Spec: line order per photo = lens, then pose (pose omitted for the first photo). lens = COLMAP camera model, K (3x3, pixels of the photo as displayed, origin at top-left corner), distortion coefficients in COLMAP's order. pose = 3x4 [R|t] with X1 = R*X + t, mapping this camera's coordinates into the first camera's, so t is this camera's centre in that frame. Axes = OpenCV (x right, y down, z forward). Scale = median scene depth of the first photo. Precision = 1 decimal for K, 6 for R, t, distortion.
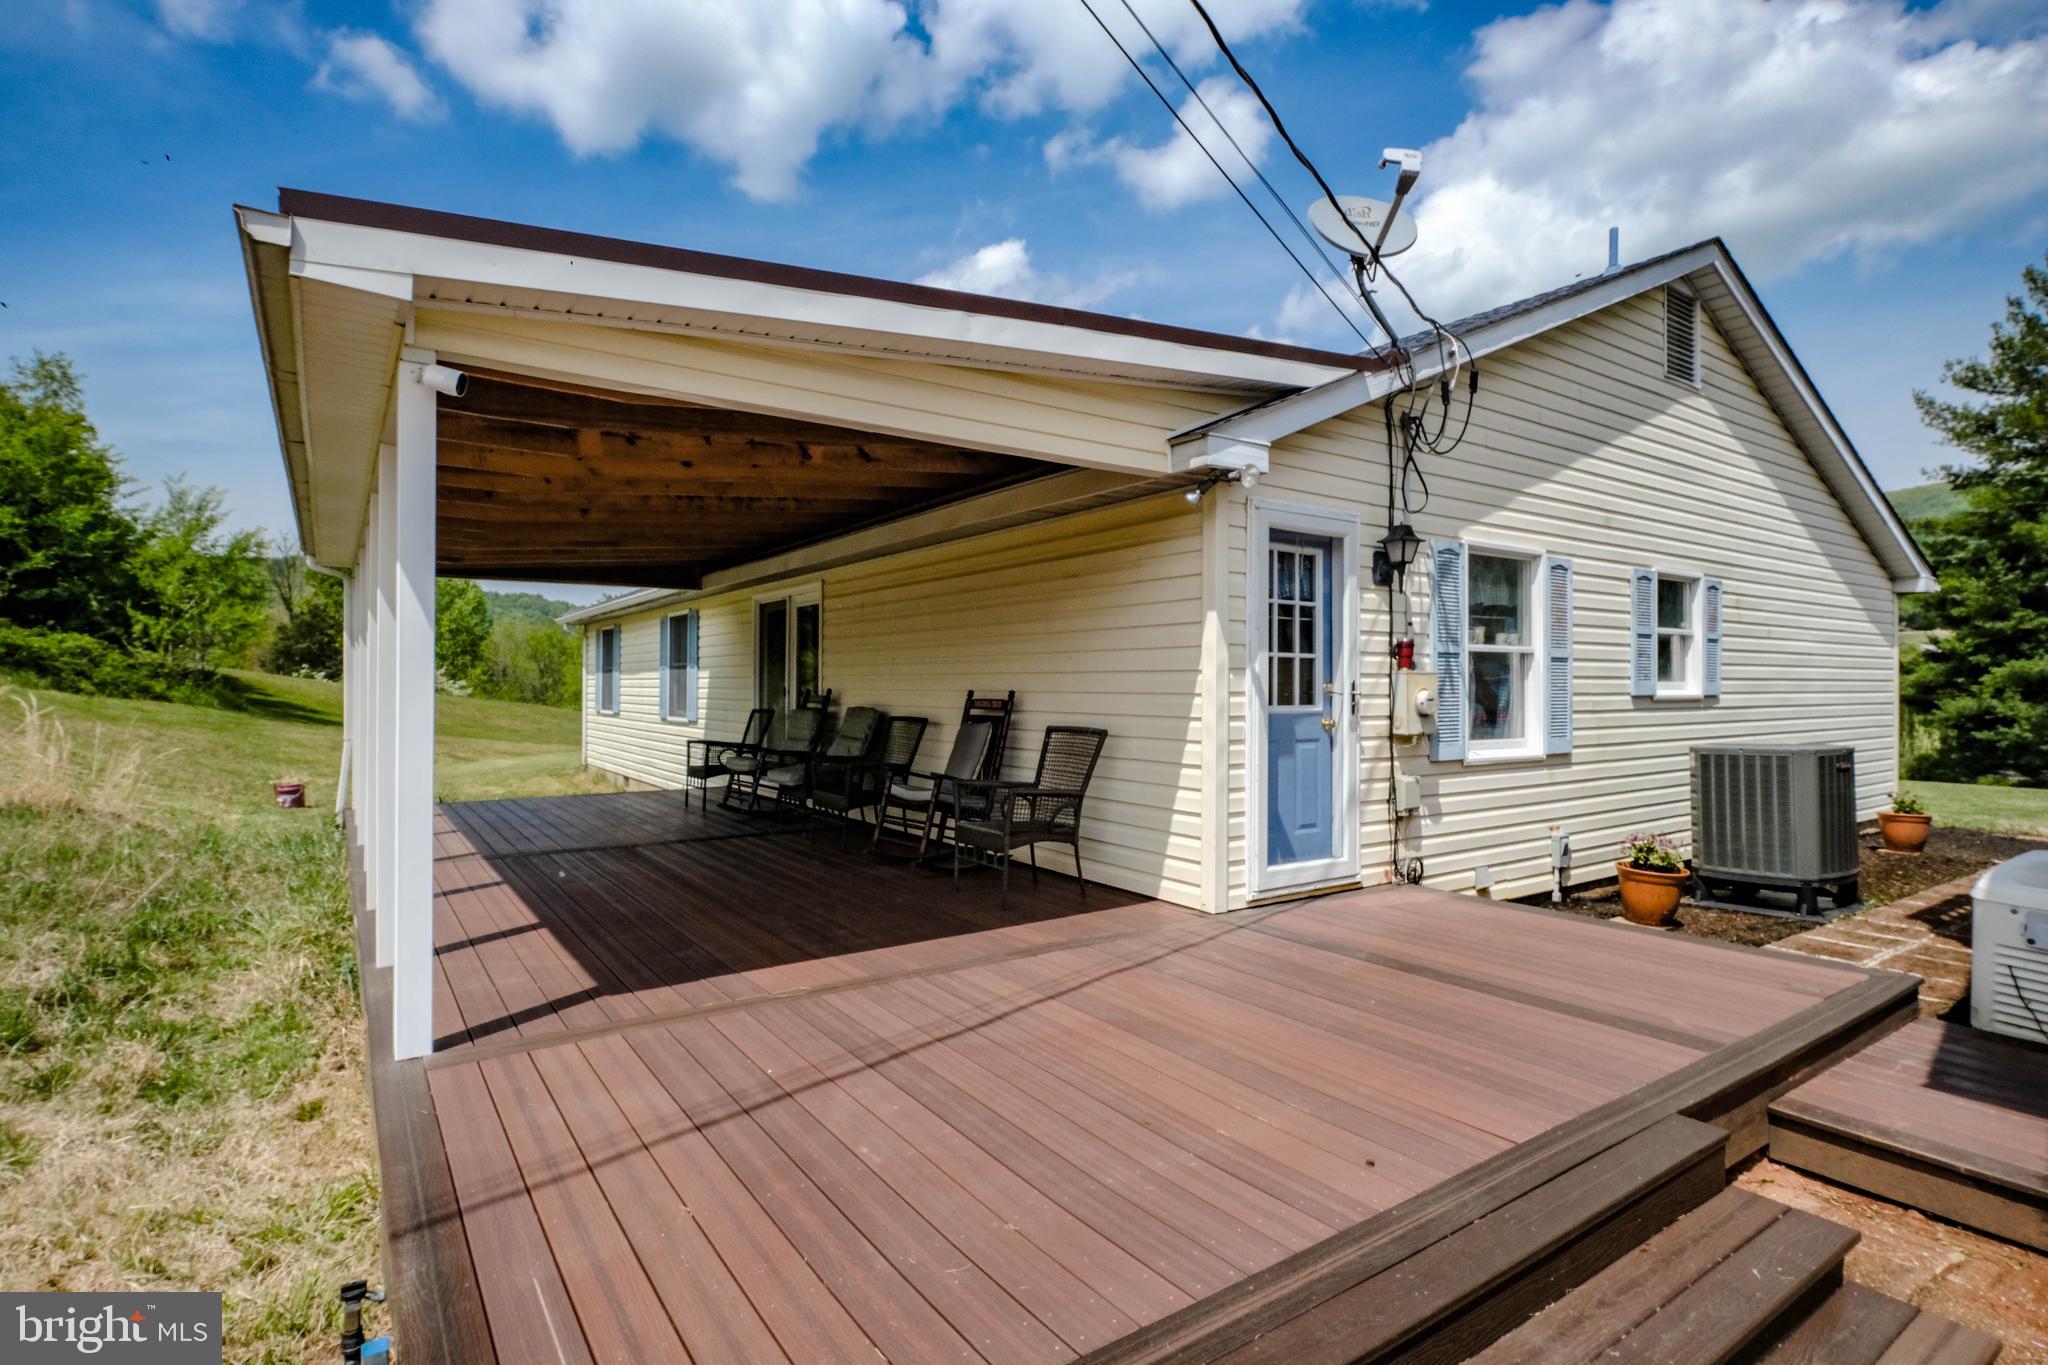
lens RADIAL K [[1001.5, 0, 1023.3], [0, 1001.5, 681.6], [0, 0, 1]] dist [-0.000993, -0.000071]
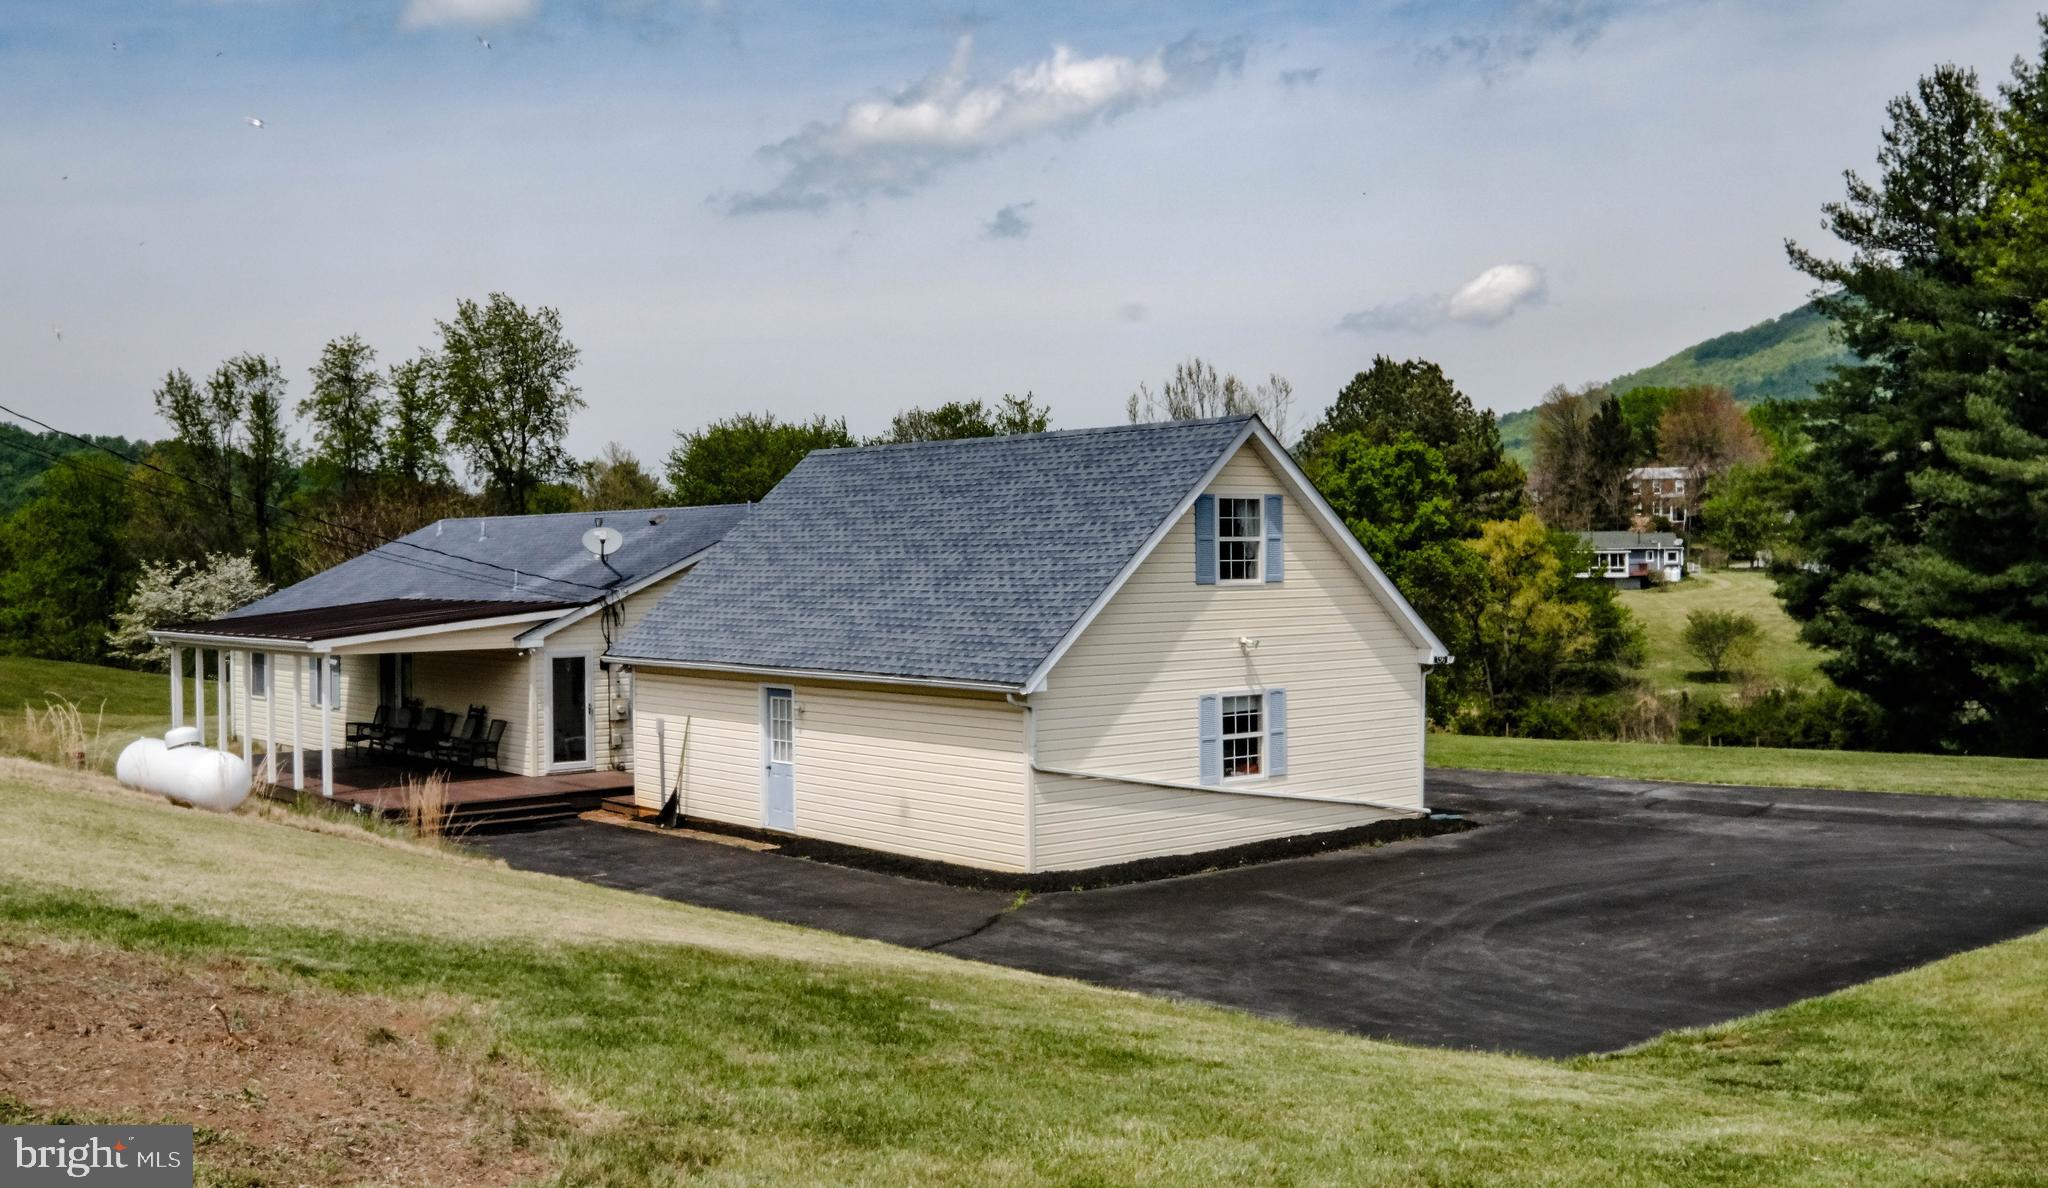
lens RADIAL K [[2048.0, 0, 1023.1], [0, 2048.0, 590.8], [0, 0, 1]] dist [0.014442, 0.000000]
pose [[0.996775, -0.017256, 0.078374, 0.989930], [0.015396, 0.999587, 0.024263, -0.404203], [-0.078760, -0.022978, 0.996629, -4.530895]]
